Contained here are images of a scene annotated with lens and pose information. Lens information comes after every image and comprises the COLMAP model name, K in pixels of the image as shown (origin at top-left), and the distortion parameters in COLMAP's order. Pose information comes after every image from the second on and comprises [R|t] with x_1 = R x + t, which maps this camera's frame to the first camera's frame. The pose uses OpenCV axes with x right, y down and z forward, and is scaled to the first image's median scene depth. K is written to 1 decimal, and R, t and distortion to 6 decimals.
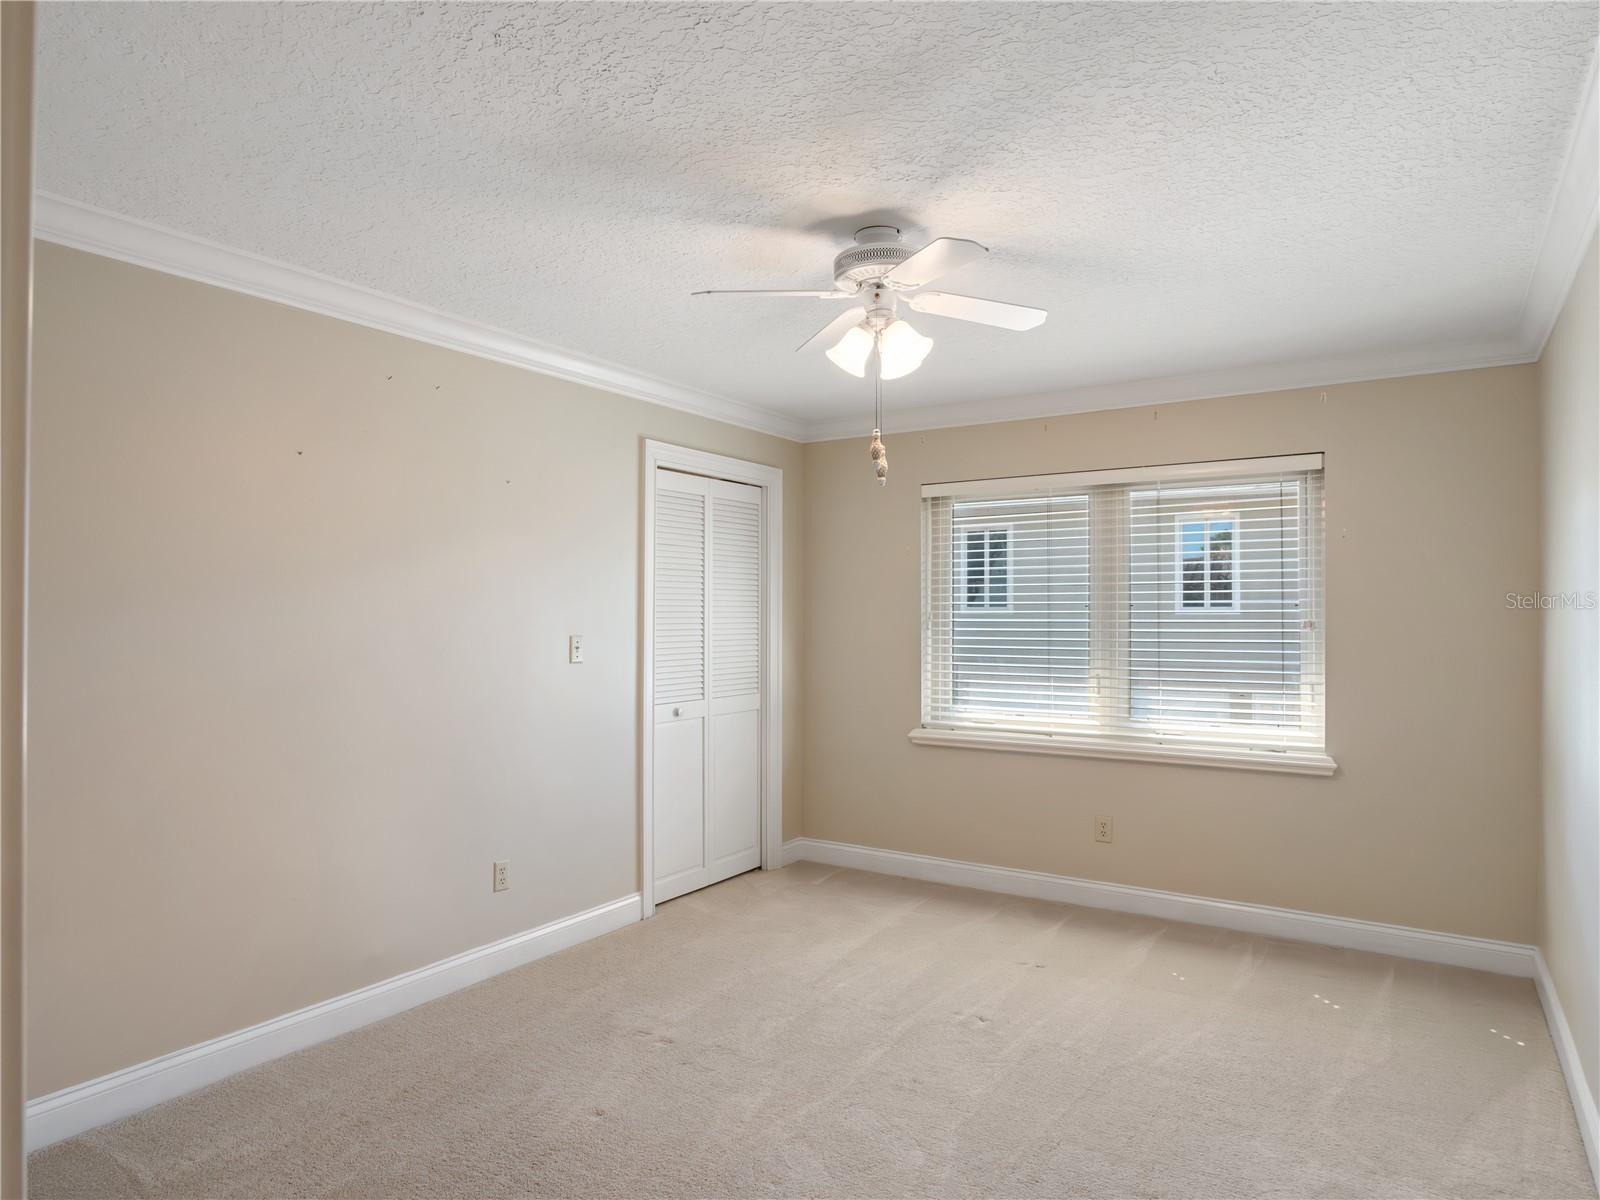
lens RADIAL K [[978.2, 0, 799.5], [0, 978.2, 588.4], [0, 0, 1]] dist [-0.016911, 0.001470]
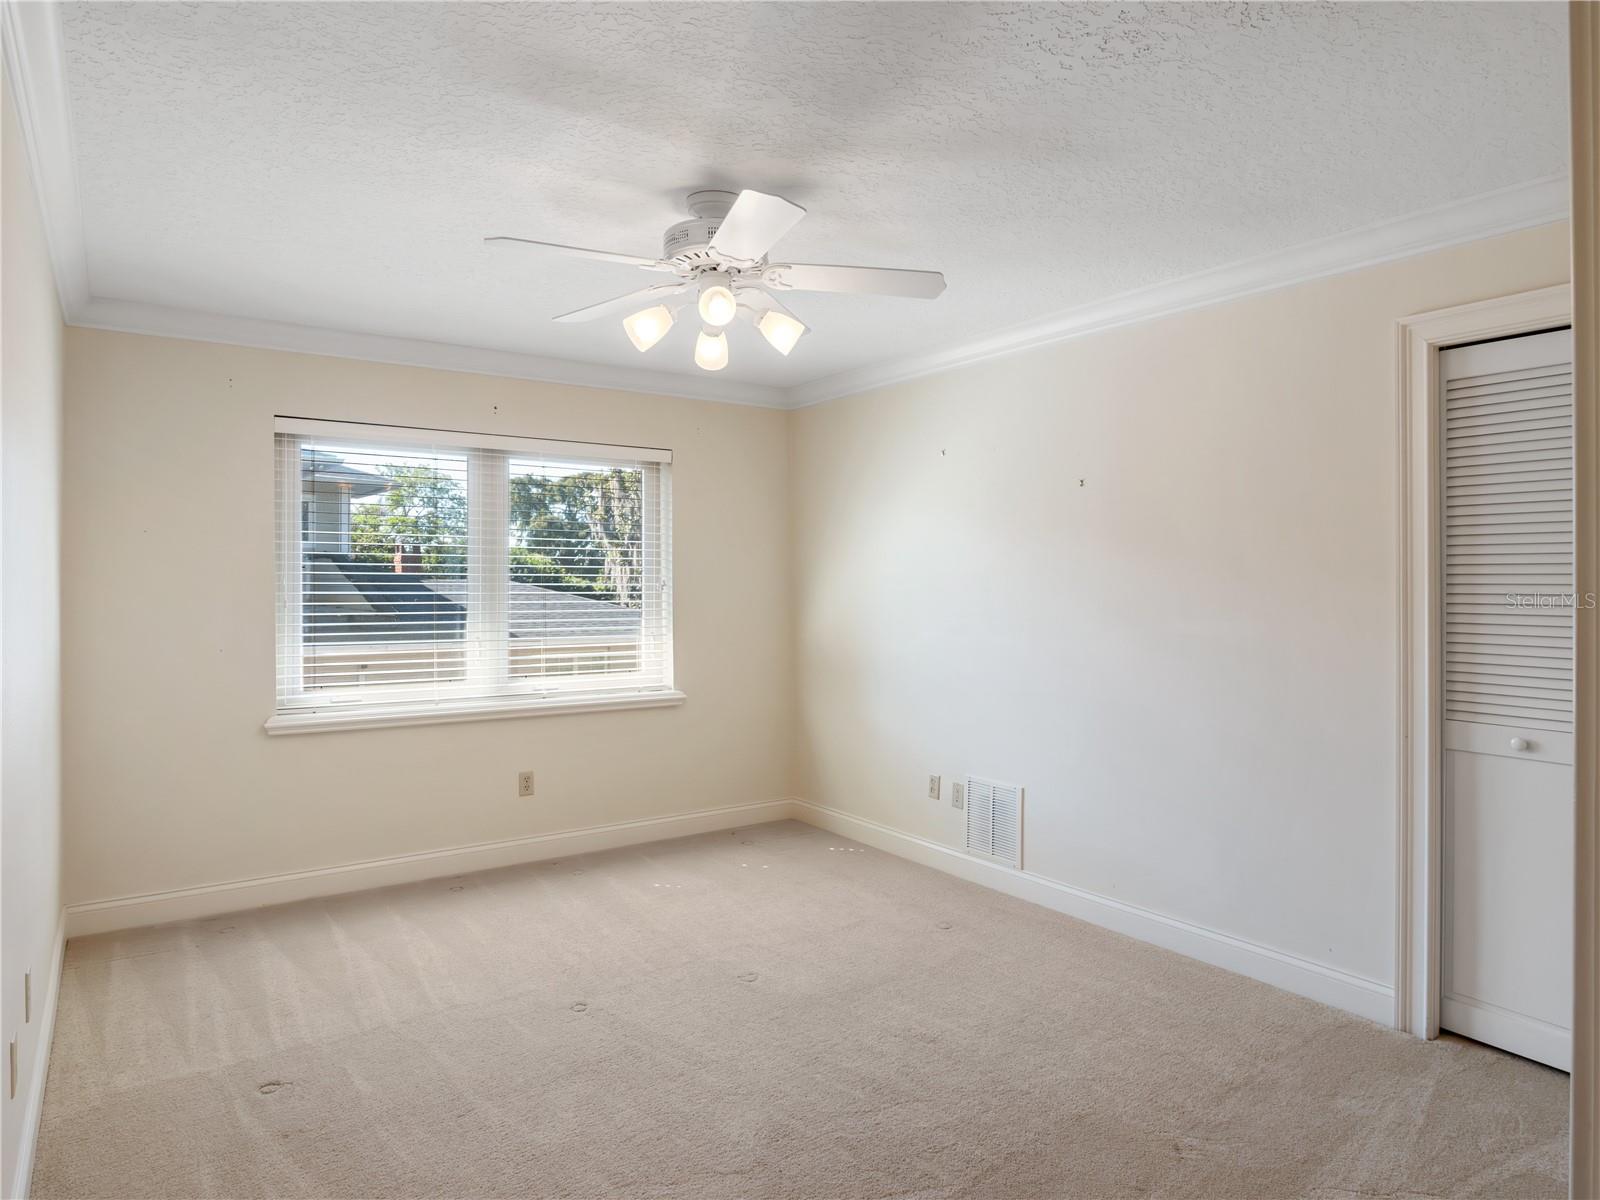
lens RADIAL K [[978.2, 0, 799.5], [0, 978.2, 588.4], [0, 0, 1]] dist [-0.016911, 0.001470]
pose [[0.380408, -0.004296, 0.924809, -0.501942], [-0.033072, 0.999286, 0.018246, 0.008296], [-0.924227, -0.037526, 0.379995, 0.316370]]
